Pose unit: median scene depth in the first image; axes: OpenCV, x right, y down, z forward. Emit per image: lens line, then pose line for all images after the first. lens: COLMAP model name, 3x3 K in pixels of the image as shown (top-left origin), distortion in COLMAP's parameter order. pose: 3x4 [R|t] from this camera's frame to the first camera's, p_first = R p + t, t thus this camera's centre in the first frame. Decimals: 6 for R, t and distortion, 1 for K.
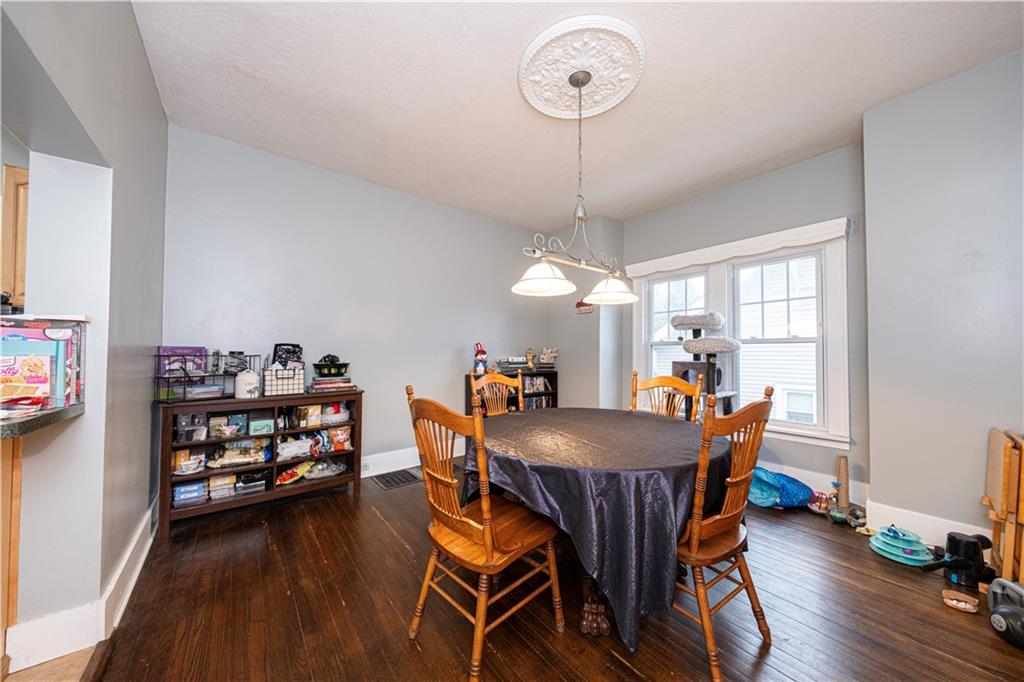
lens RADIAL K [[351.7, 0, 501.0], [0, 351.7, 345.4], [0, 0, 1]] dist [-0.001213, -0.000220]
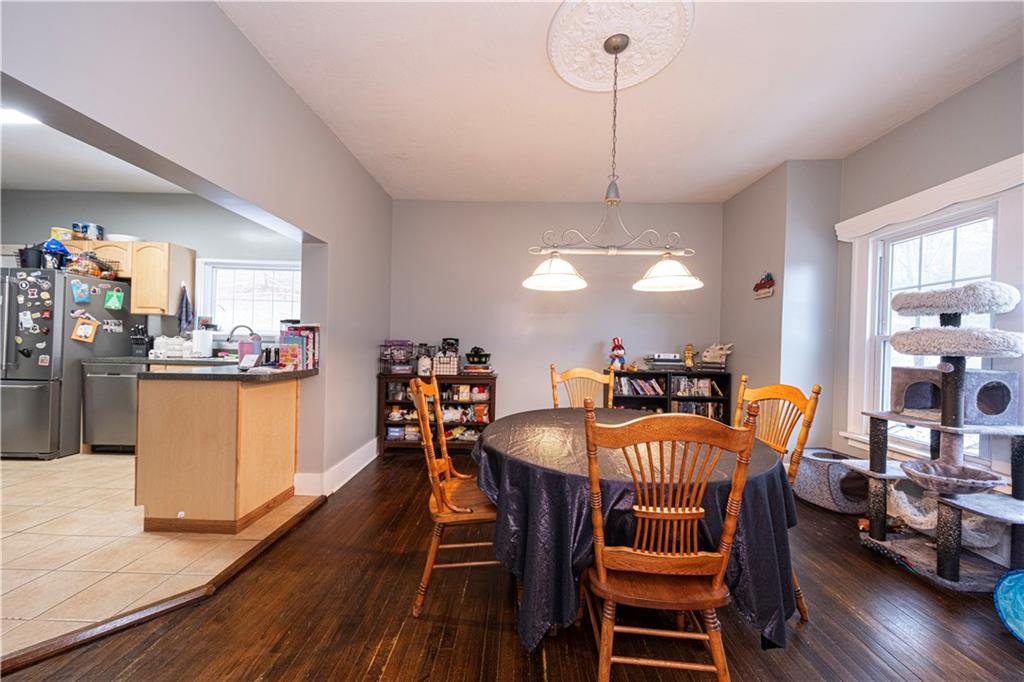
lens RADIAL K [[351.7, 0, 501.0], [0, 351.7, 345.4], [0, 0, 1]] dist [-0.001213, -0.000220]
pose [[0.764914, 0.014675, -0.643966, 0.410827], [-0.004316, 0.999835, 0.017659, -0.001603], [0.644118, -0.010728, 0.764851, 0.082308]]
